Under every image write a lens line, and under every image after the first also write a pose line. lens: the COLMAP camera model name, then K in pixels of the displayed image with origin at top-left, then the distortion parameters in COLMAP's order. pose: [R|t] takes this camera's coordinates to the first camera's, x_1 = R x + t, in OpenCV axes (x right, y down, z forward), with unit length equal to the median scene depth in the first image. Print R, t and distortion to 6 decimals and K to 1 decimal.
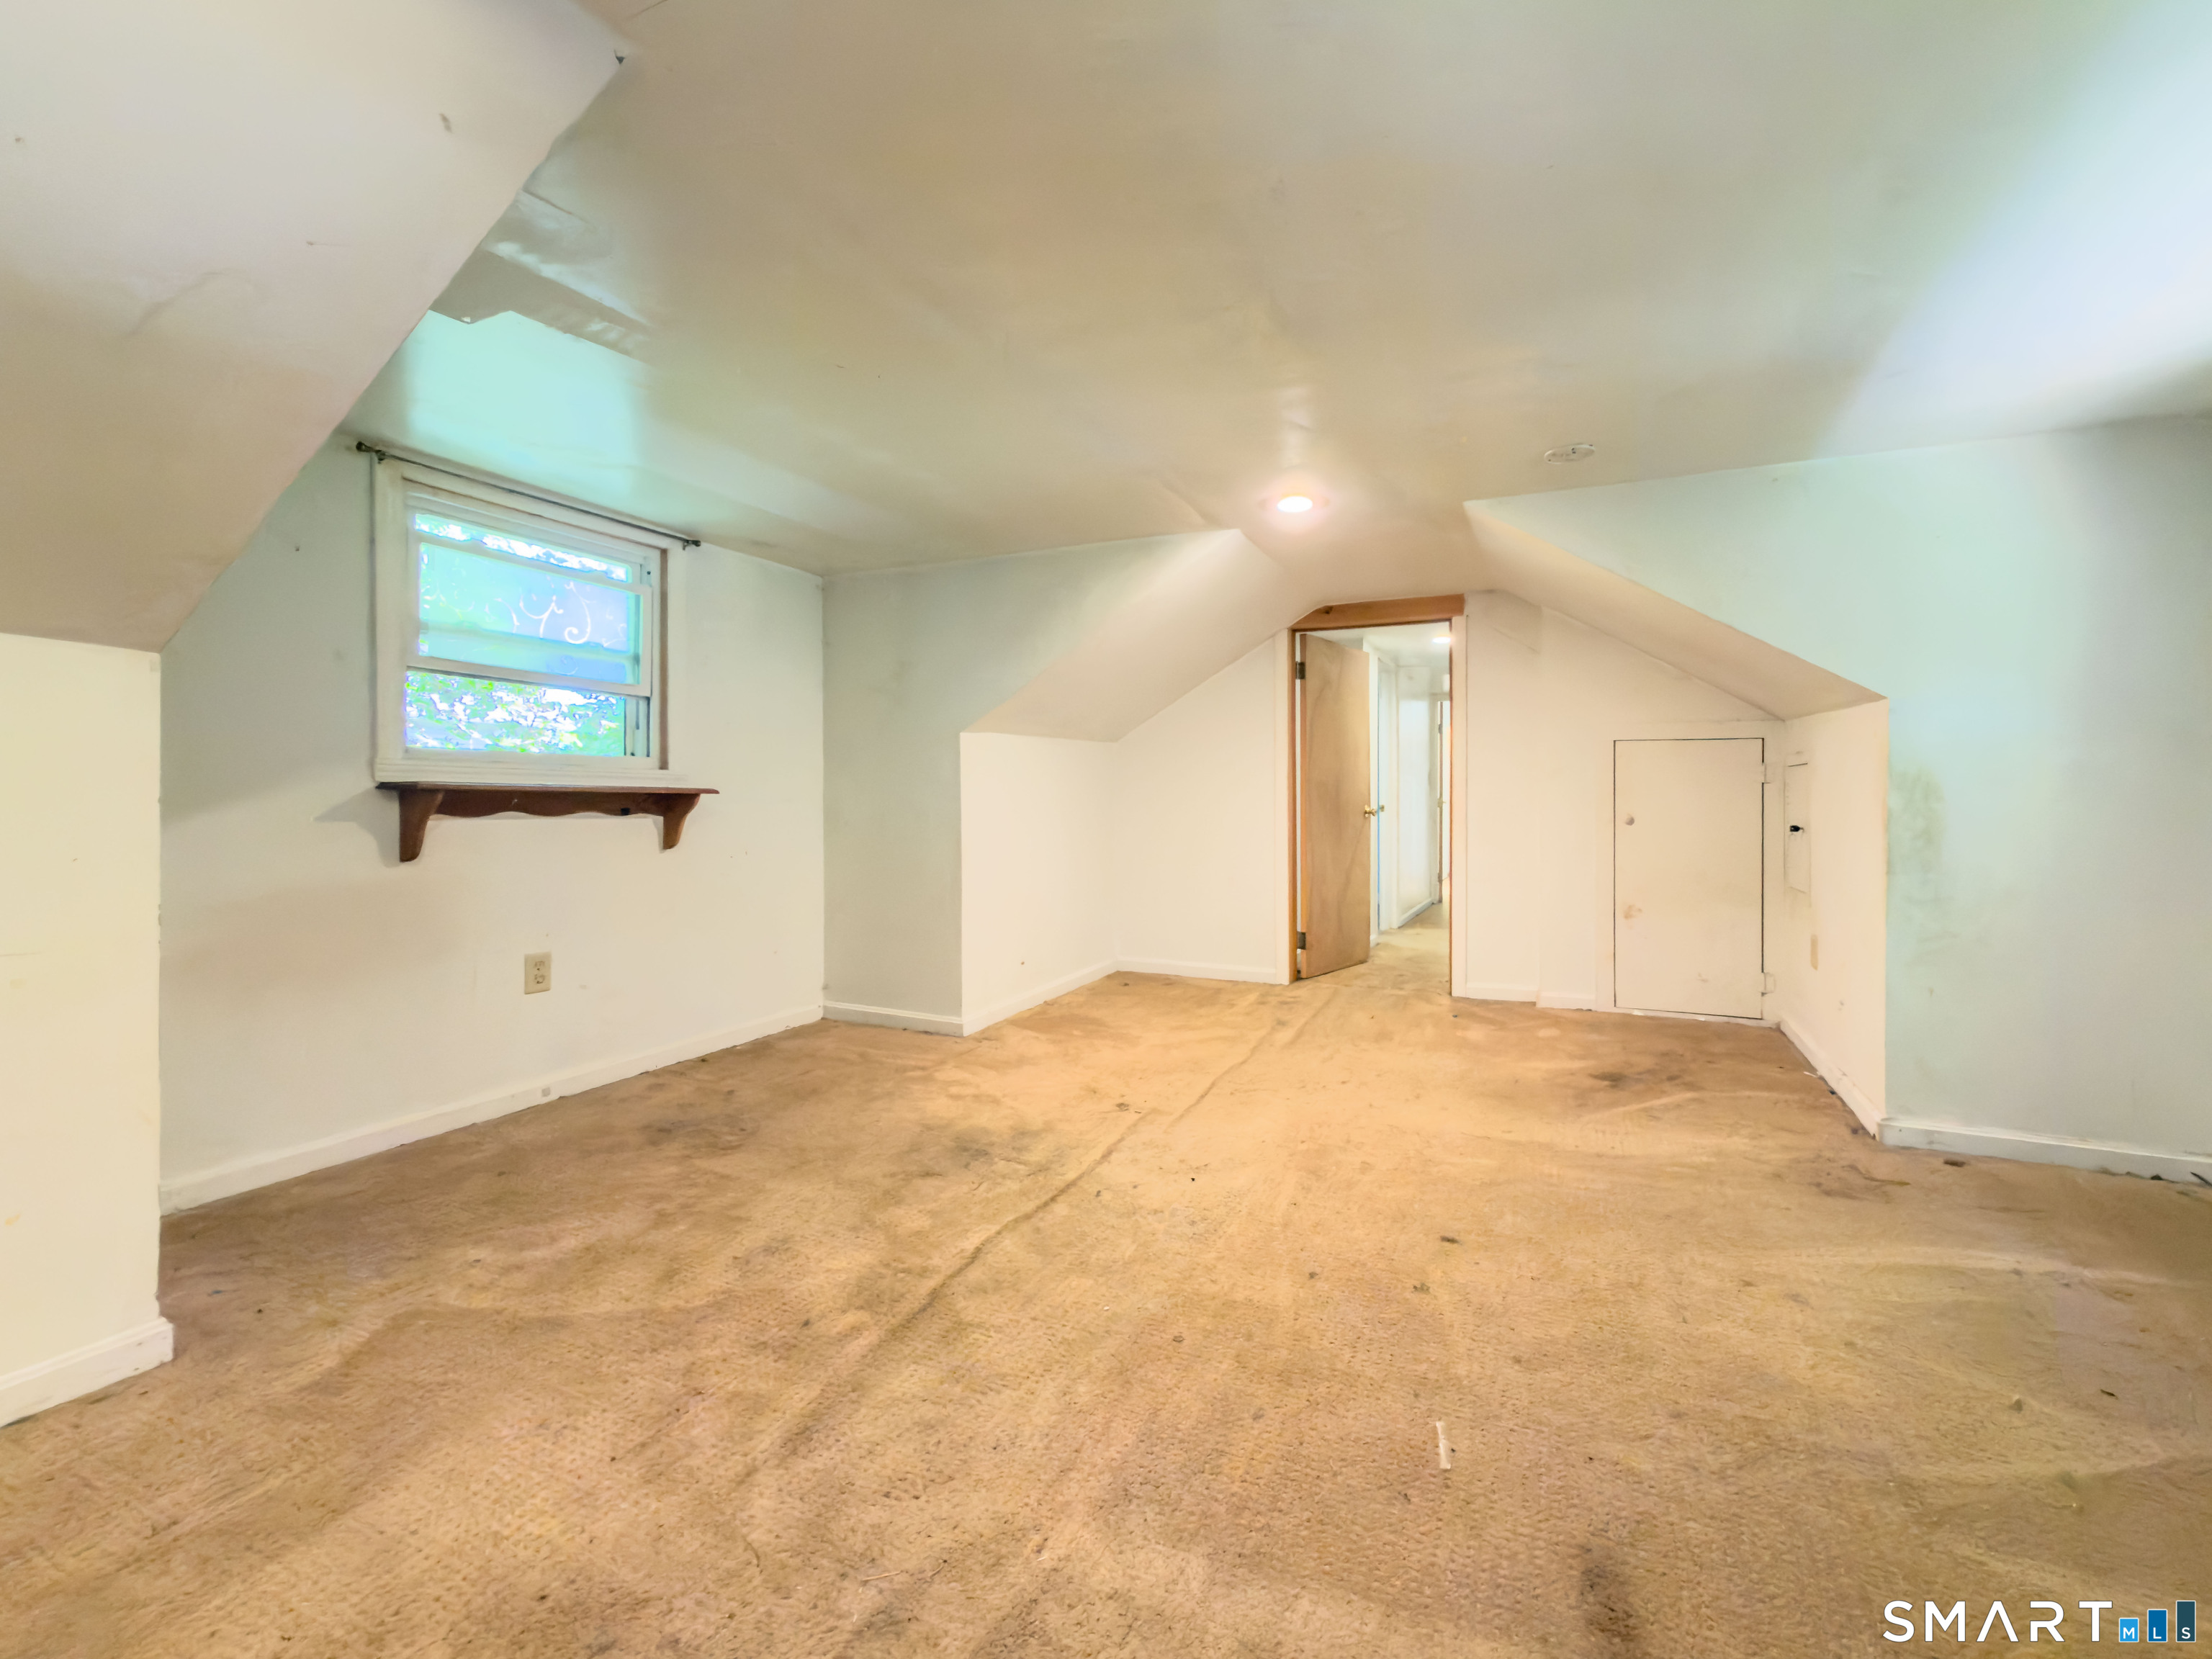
lens RADIAL K [[923.8, 0, 1109.8], [0, 923.8, 809.0], [0, 0, 1]] dist [-0.000433, 0.000125]
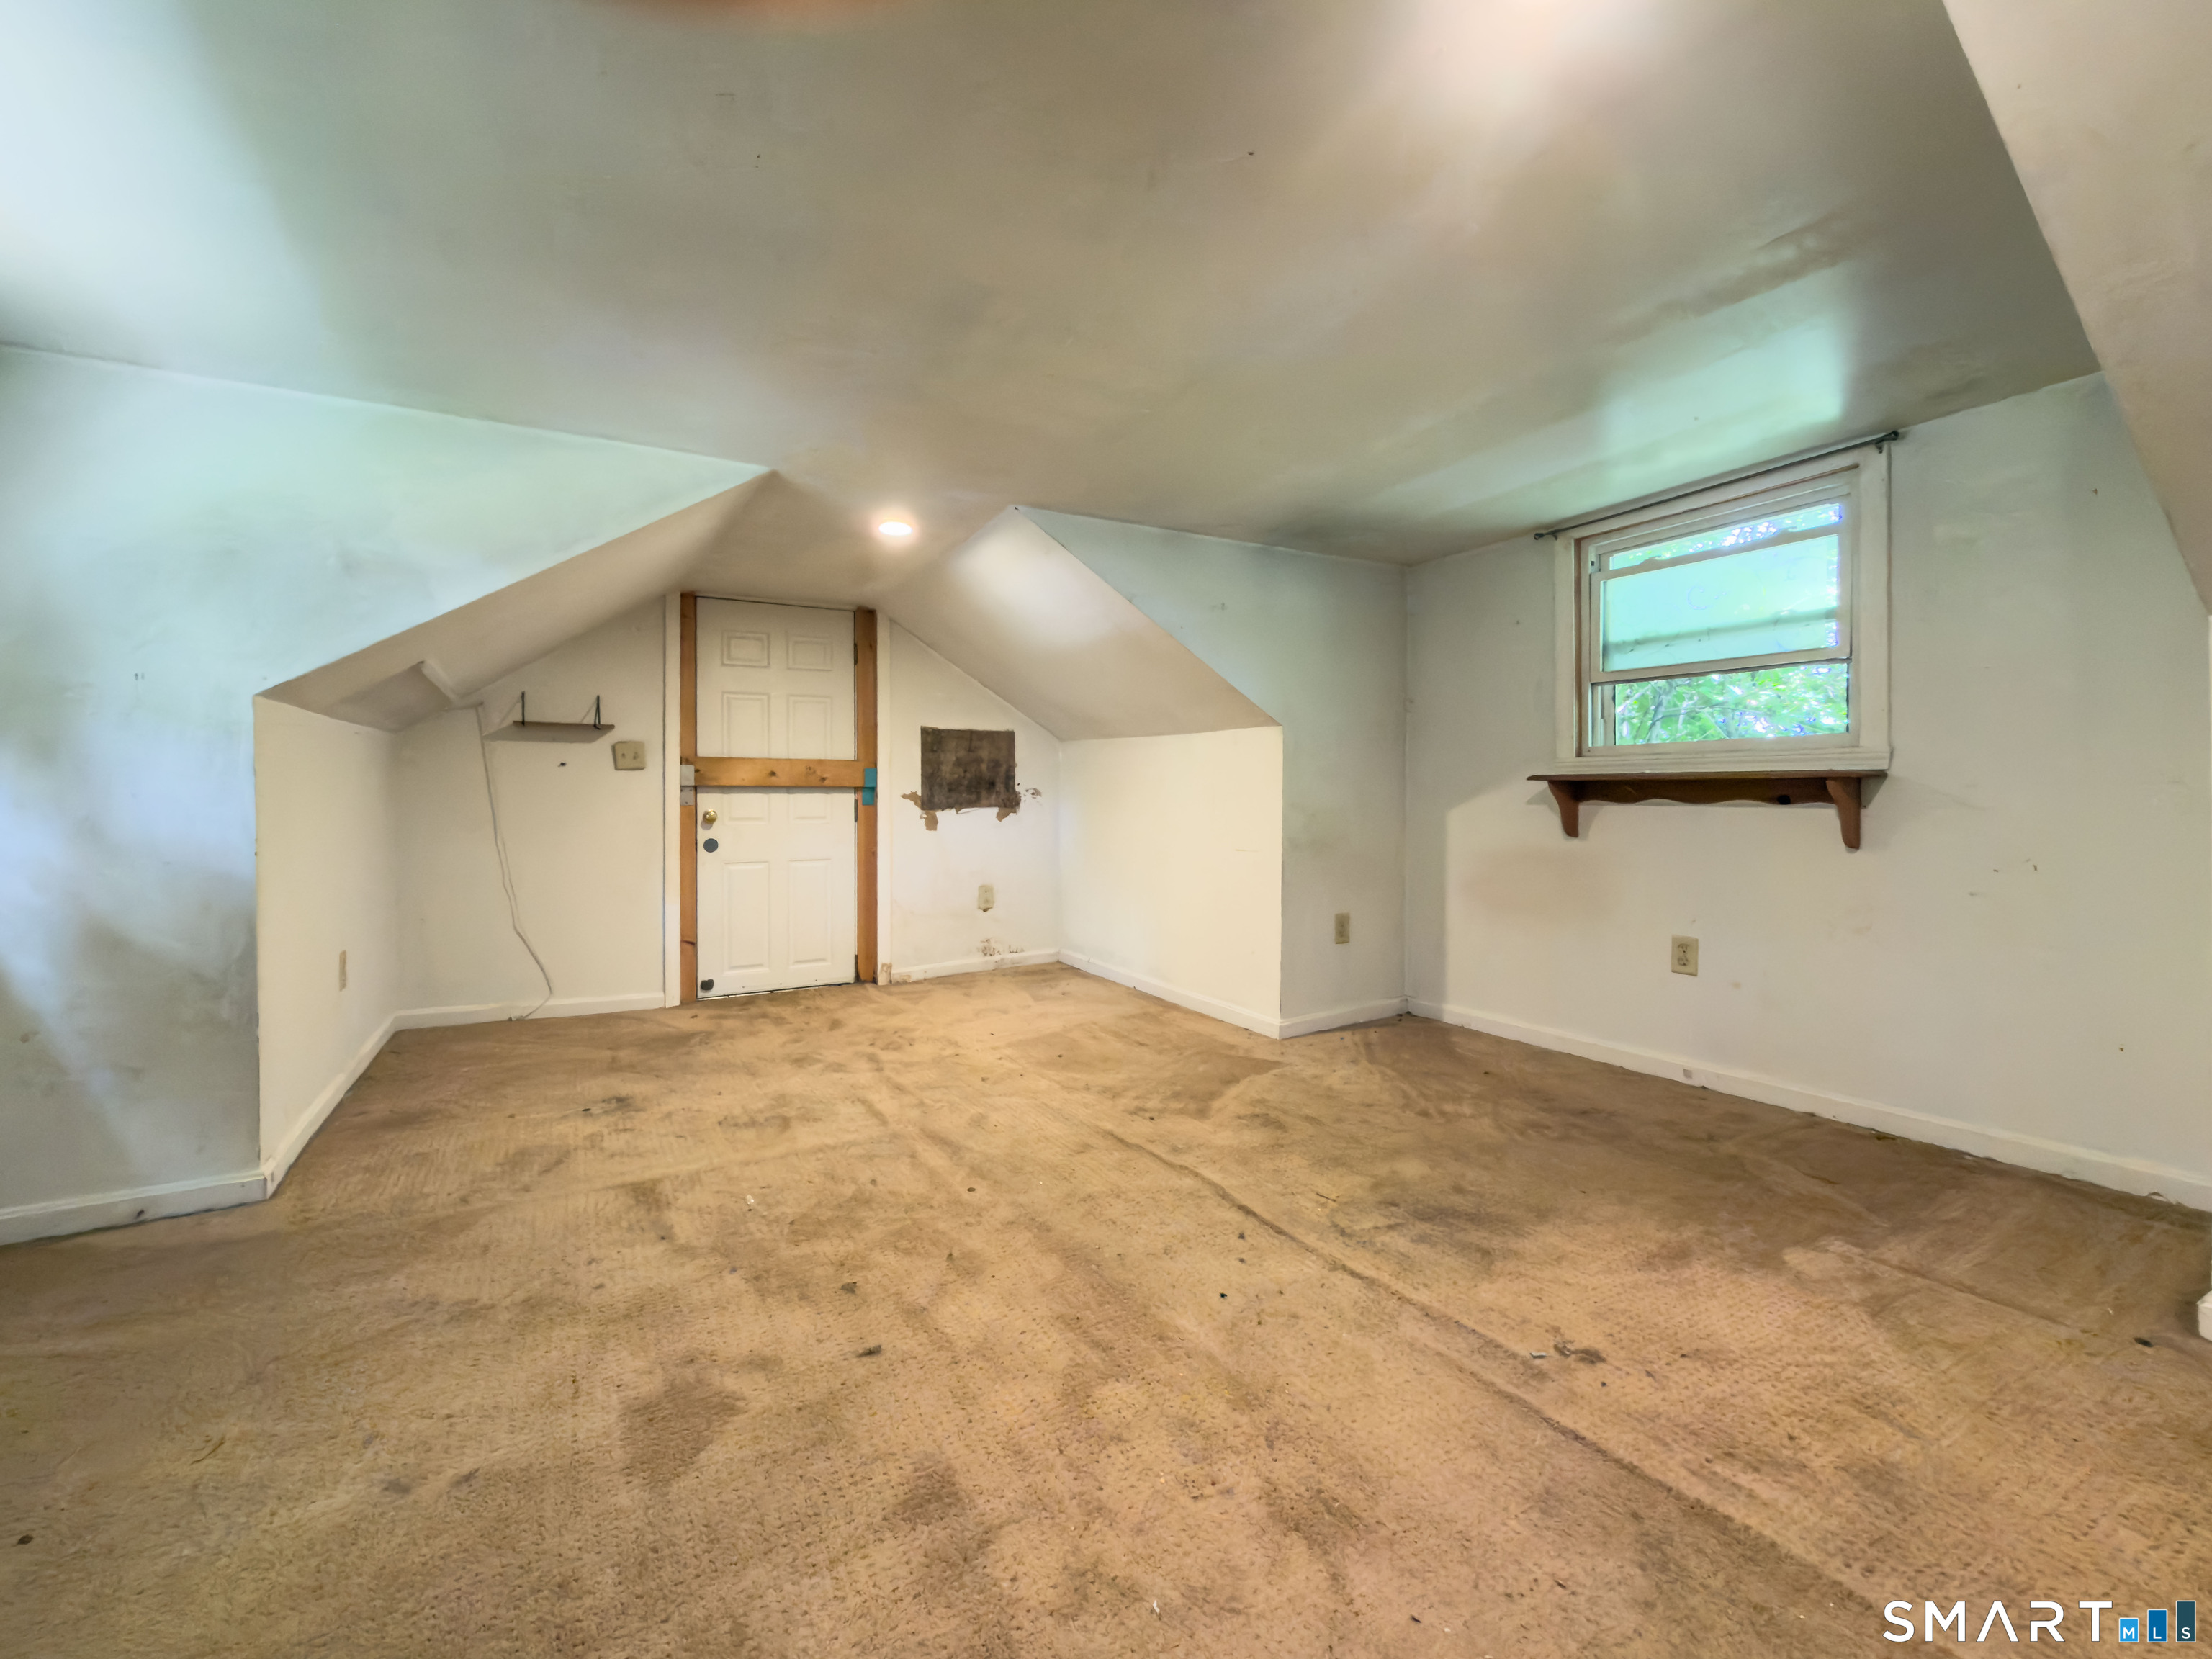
lens RADIAL K [[891.7, 0, 1112.8], [0, 891.7, 794.7], [0, 0, 1]] dist [0.000919, 0.000069]
pose [[-0.534863, -0.000787, -0.844938, 0.618089], [-0.003343, 0.999994, 0.001185, -0.001008], [0.844932, 0.003458, -0.534862, 1.087522]]
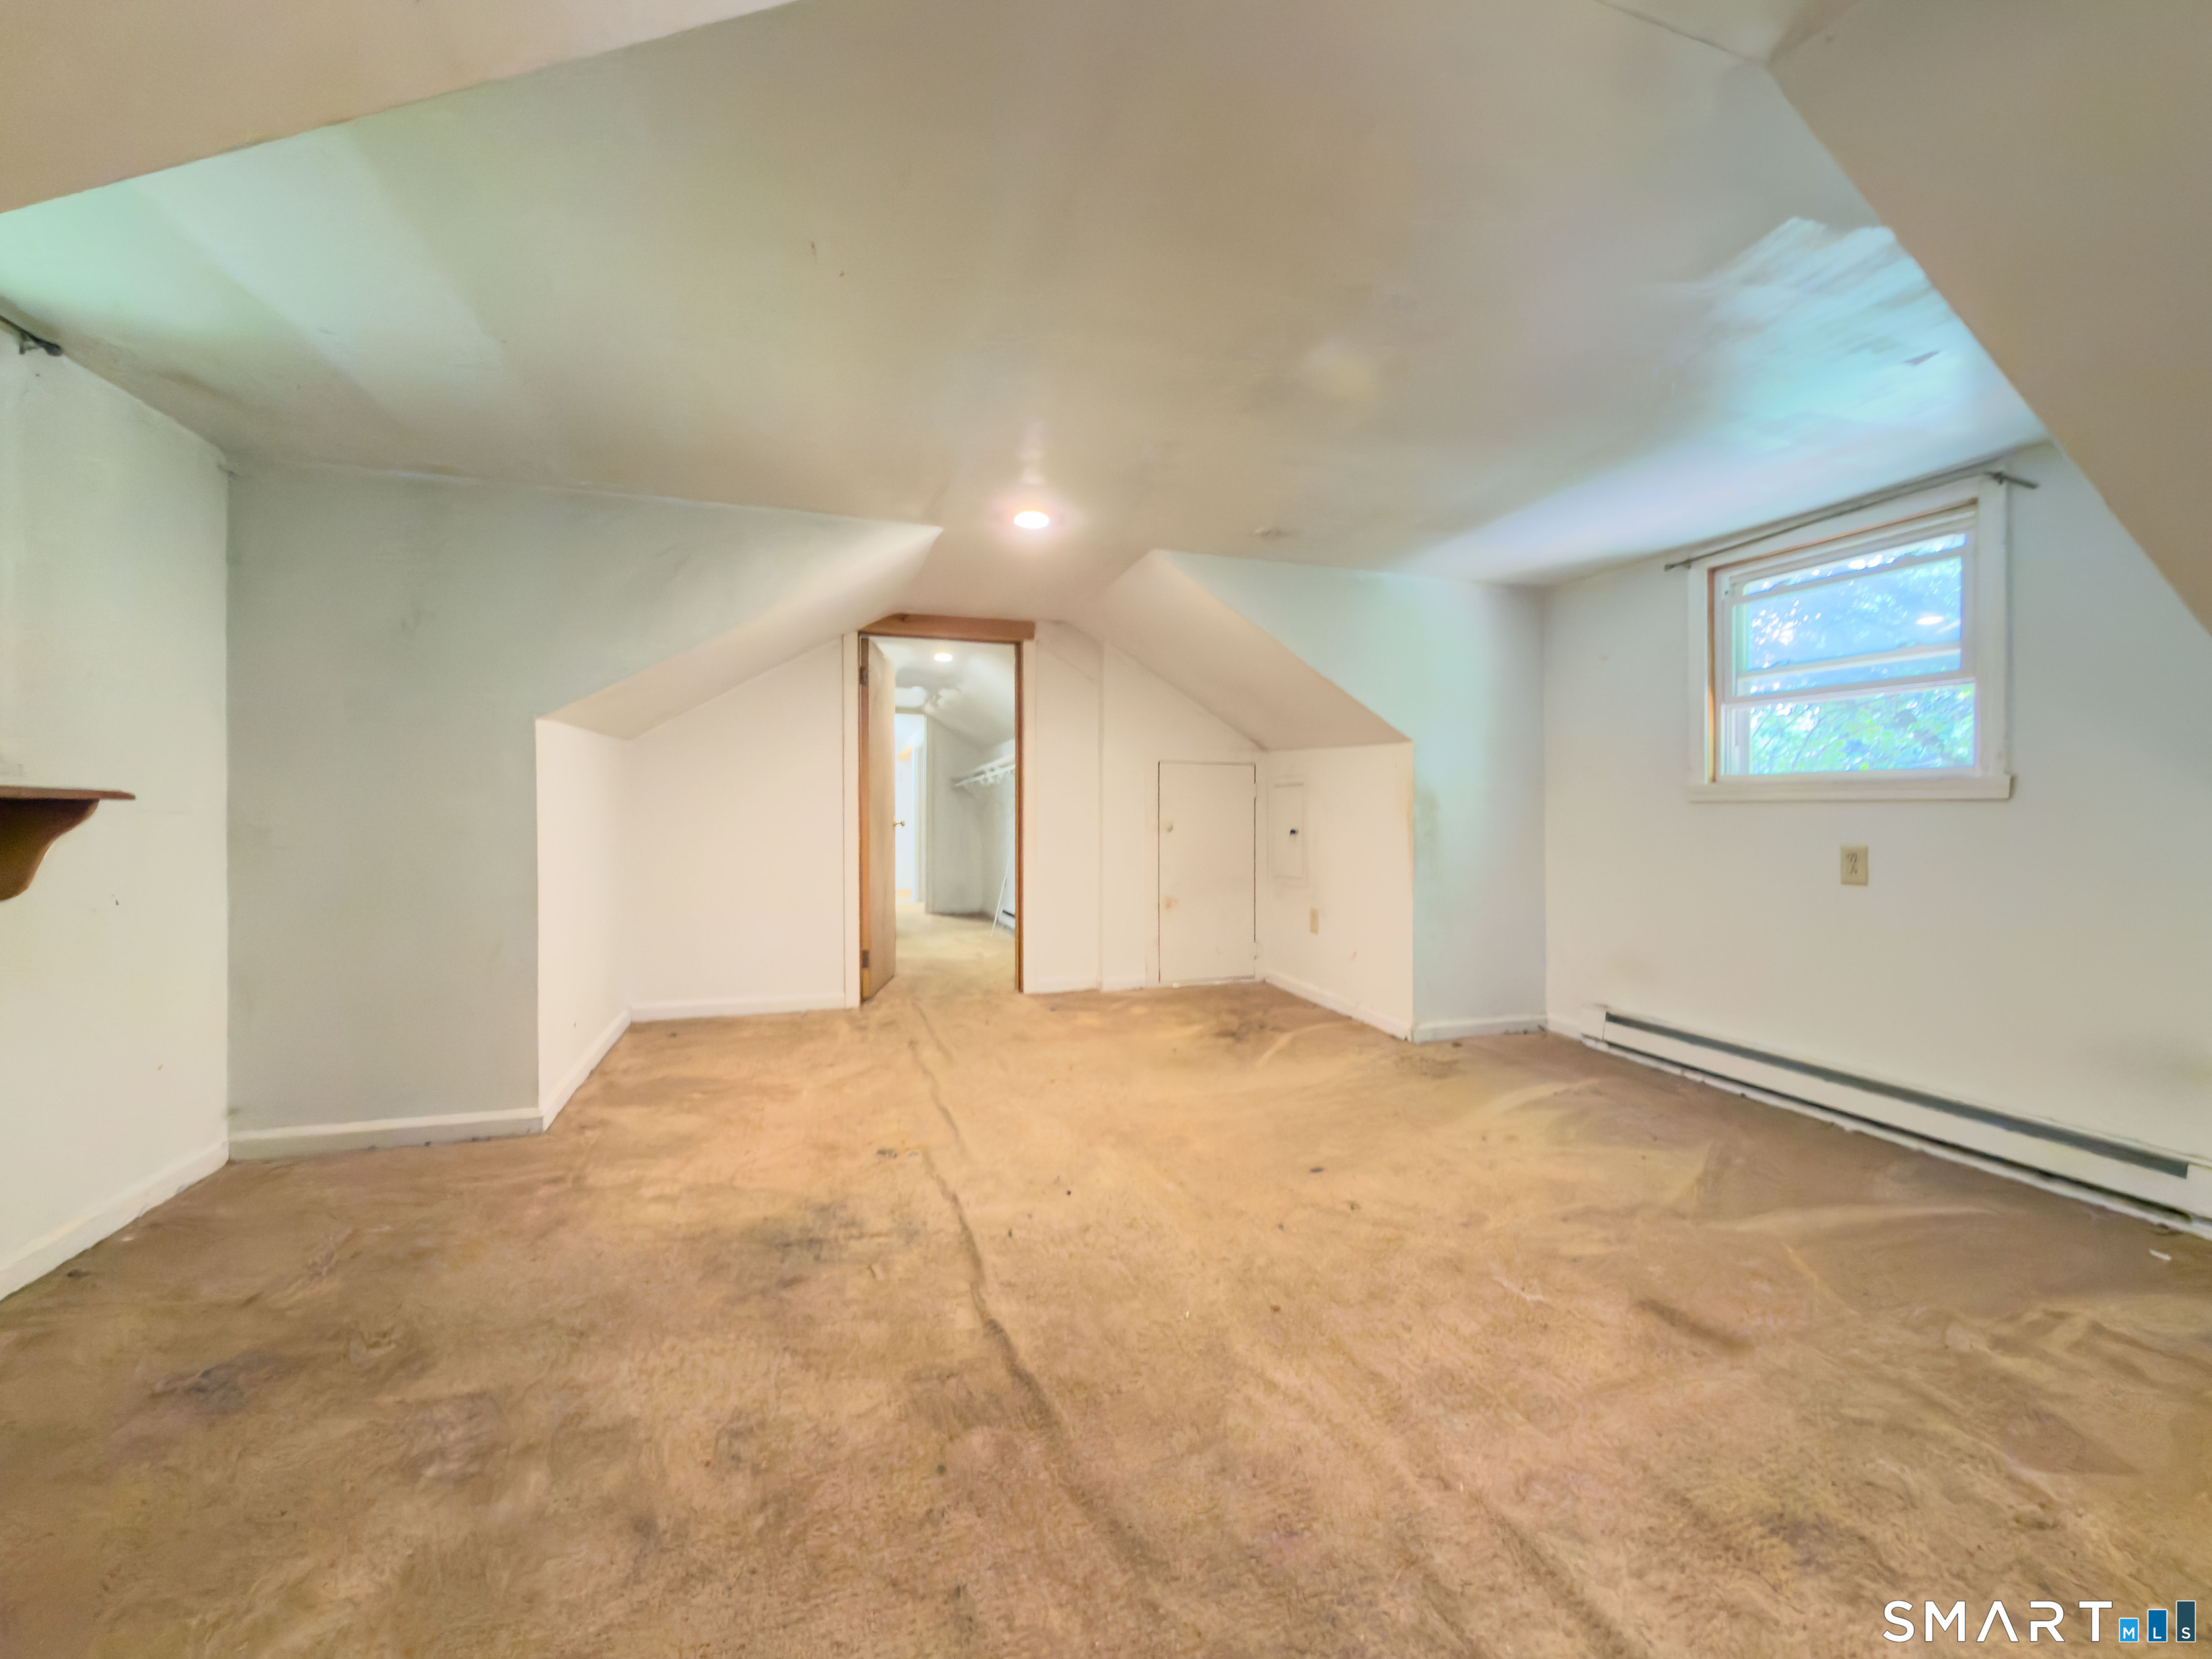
lens RADIAL K [[955.7, 0, 1103.5], [0, 955.7, 824.7], [0, 0, 1]] dist [-0.000161, -0.000166]
pose [[0.726610, -0.010200, 0.686975, -0.485657], [0.007862, 0.999948, 0.006532, -0.000875], [-0.687006, 0.000655, 0.726652, 0.189540]]
